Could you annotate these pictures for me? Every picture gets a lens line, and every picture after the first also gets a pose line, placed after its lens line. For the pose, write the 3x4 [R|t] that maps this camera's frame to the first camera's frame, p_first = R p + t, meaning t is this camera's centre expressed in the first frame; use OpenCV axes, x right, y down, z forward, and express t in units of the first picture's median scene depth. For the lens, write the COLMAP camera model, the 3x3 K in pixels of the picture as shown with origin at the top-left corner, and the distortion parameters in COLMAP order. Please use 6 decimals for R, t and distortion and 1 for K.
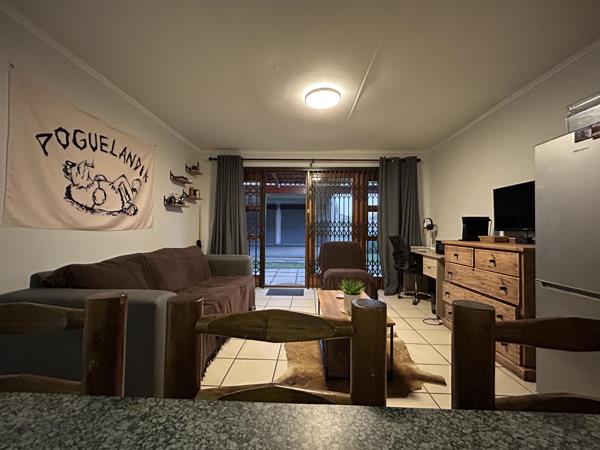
lens RADIAL K [[244.5, 0, 299.0], [0, 244.5, 222.2], [0, 0, 1]] dist [0.000977, -0.000700]
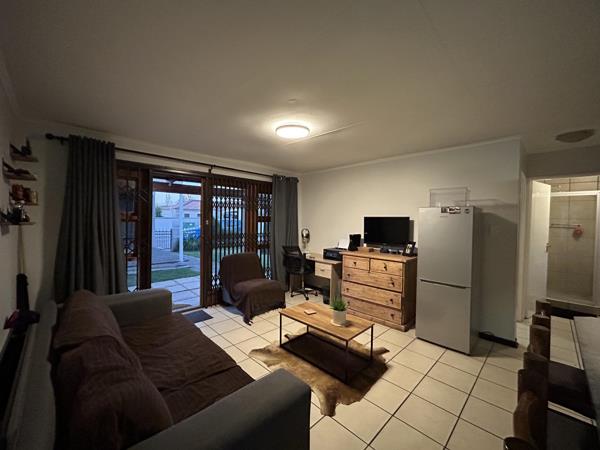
lens RADIAL K [[244.5, 0, 300.5], [0, 244.5, 227.0], [0, 0, 1]] dist [0.000977, -0.000700]
pose [[0.687931, -0.021038, 0.725471, -0.516051], [-0.027176, 0.998132, 0.054715, -0.121947], [-0.725267, -0.057355, 0.686075, 0.192484]]
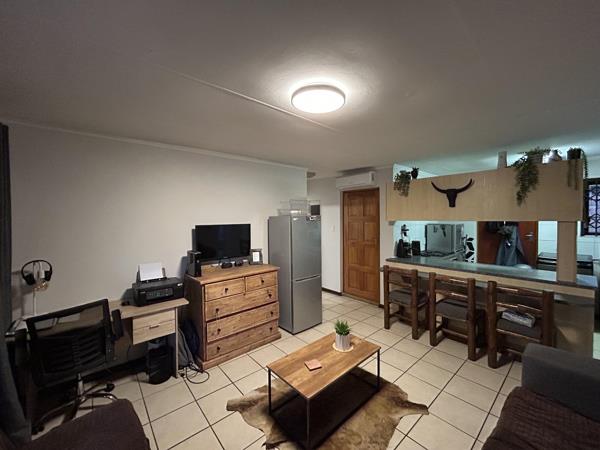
lens RADIAL K [[244.5, 0, 300.3], [0, 244.5, 226.4], [0, 0, 1]] dist [0.000977, -0.000700]
pose [[-0.687427, -0.030711, 0.725604, -0.284092], [-0.017927, 0.999519, 0.025321, -0.140742], [-0.726033, 0.004398, -0.687646, 1.202870]]
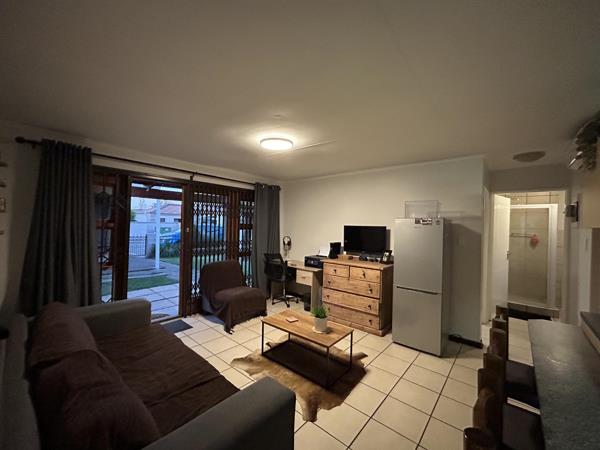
lens RADIAL K [[244.5, 0, 300.5], [0, 244.5, 227.2], [0, 0, 1]] dist [0.000977, -0.000700]
pose [[0.626894, 0.000414, 0.779104, -0.540541], [-0.038249, 0.998810, 0.030246, -0.136709], [-0.778165, -0.048761, 0.626164, 0.183777]]
